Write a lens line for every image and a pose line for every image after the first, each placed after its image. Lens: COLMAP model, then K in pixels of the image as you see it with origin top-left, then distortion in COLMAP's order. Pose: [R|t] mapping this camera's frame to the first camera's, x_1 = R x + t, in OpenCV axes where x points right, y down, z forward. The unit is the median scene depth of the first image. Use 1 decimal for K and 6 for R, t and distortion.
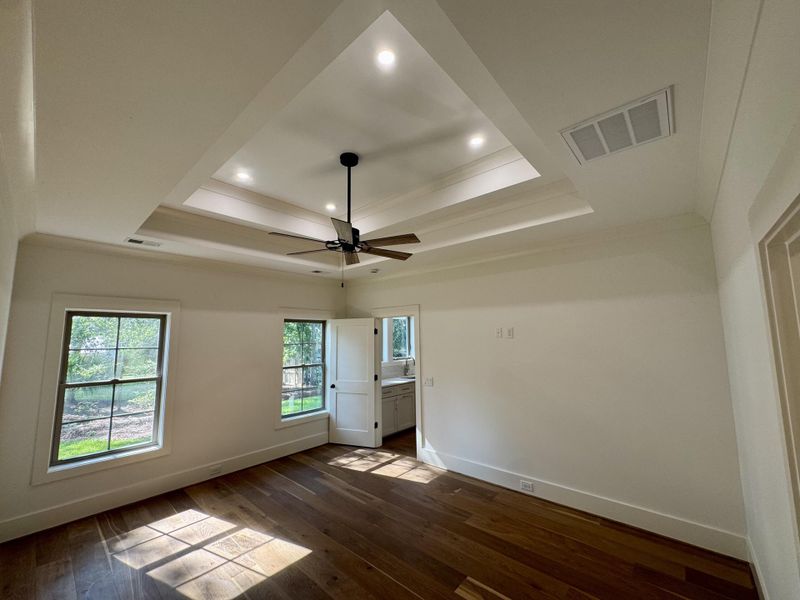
lens RADIAL K [[320.5, 0, 398.3], [0, 320.5, 299.5], [0, 0, 1]] dist [-0.001047, -0.000175]
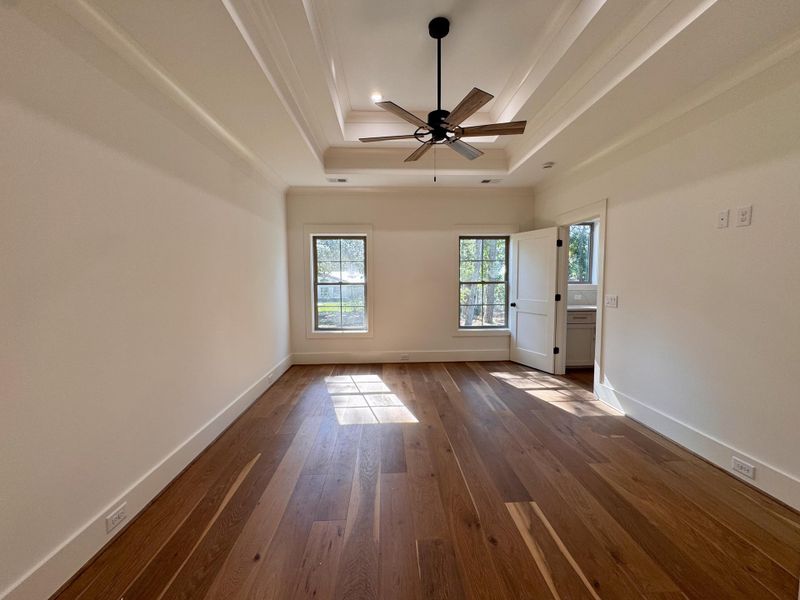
lens RADIAL K [[320.5, 0, 398.3], [0, 320.5, 299.5], [0, 0, 1]] dist [-0.001047, -0.000175]
pose [[0.696375, 0.058273, -0.715308, 0.329284], [0.080679, 0.984024, 0.158708, 0.107043], [0.713129, -0.168230, 0.680548, 0.156726]]
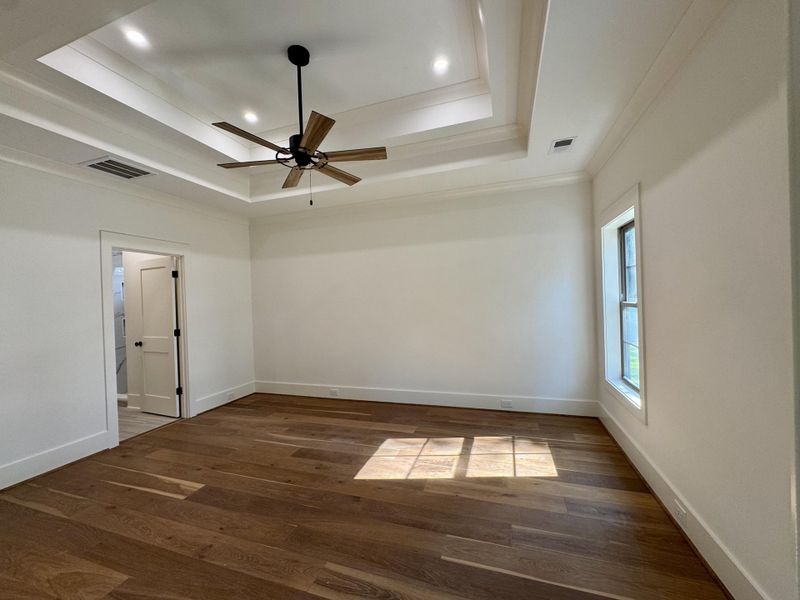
lens RADIAL K [[320.5, 0, 398.3], [0, 320.5, 299.5], [0, 0, 1]] dist [-0.001047, -0.000175]
pose [[-0.918704, 0.046472, -0.392203, -0.023640], [0.089800, 0.991622, -0.092854, 0.240872], [0.384602, -0.120525, -0.915180, 1.376021]]
